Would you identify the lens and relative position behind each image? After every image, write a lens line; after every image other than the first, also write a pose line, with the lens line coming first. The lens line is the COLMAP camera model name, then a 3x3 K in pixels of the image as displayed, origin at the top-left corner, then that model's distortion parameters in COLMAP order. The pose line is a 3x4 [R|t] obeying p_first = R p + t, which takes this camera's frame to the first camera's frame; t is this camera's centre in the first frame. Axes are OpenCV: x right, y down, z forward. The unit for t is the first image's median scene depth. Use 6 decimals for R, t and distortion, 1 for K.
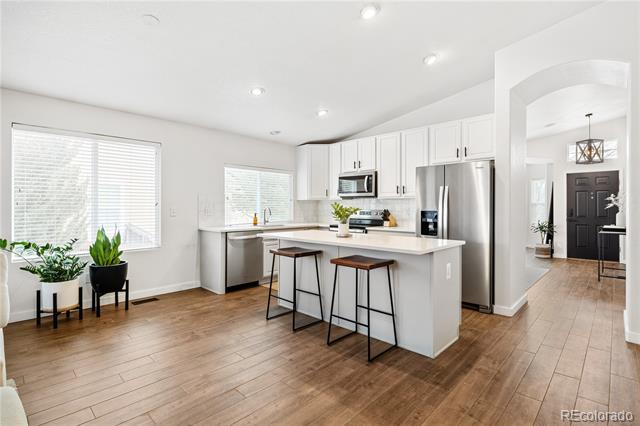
lens RADIAL K [[309.8, 0, 322.2], [0, 309.8, 209.1], [0, 0, 1]] dist [0.003554, -0.002825]
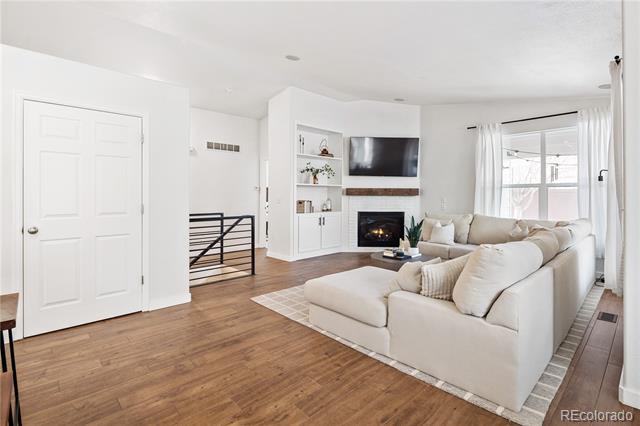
lens RADIAL K [[309.8, 0, 317.2], [0, 309.8, 192.0], [0, 0, 1]] dist [0.003554, -0.002825]
pose [[-0.998894, -0.006994, 0.046506, -0.217501], [-0.007531, 0.999907, -0.011379, -0.005708], [-0.046422, -0.011716, -0.998853, 0.765190]]
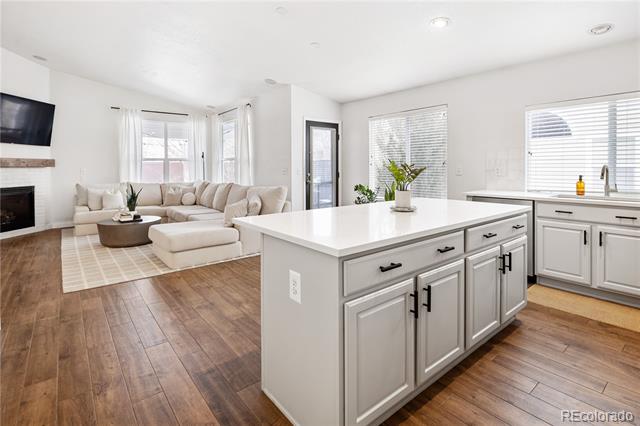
lens RADIAL K [[309.8, 0, 308.5], [0, 309.8, 176.1], [0, 0, 1]] dist [0.003554, -0.002825]
pose [[-0.138578, 0.027679, -0.989965, 0.499935], [0.002579, 0.999616, 0.027587, -0.003883], [0.990348, 0.001270, -0.138596, 0.591534]]
